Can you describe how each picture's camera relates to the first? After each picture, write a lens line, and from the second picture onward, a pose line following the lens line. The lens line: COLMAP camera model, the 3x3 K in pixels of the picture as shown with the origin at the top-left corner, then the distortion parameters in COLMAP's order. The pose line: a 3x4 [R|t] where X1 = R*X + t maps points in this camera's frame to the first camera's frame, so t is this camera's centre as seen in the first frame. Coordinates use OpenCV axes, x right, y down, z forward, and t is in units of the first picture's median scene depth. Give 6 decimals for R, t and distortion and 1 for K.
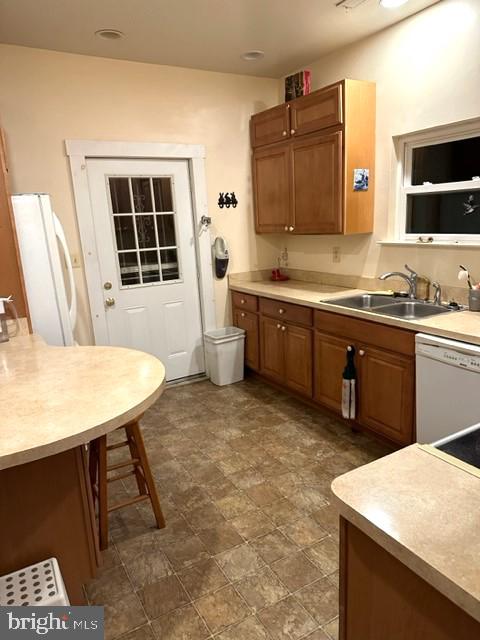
lens RADIAL K [[442.6, 0, 237.5], [0, 442.6, 320.3], [0, 0, 1]] dist [0.078240, -0.108370]
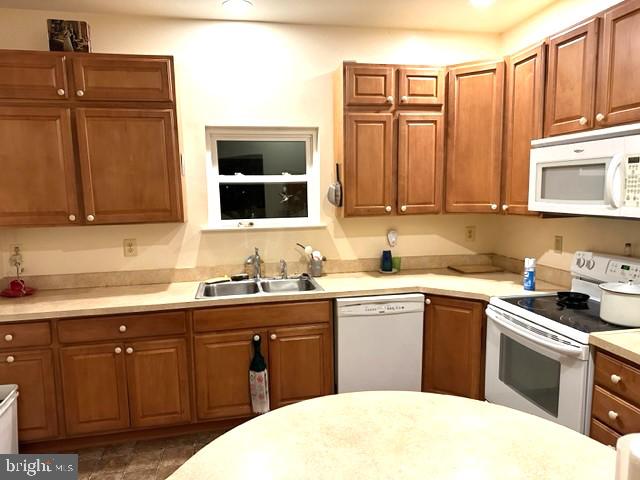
lens RADIAL K [[442.6, 0, 319.8], [0, 442.6, 243.4], [0, 0, 1]] dist [0.078240, -0.108370]
pose [[0.318307, -0.074025, 0.945093, -0.518688], [0.217729, 0.976004, 0.003116, -0.094775], [-0.922646, 0.204783, 0.326786, 0.467310]]
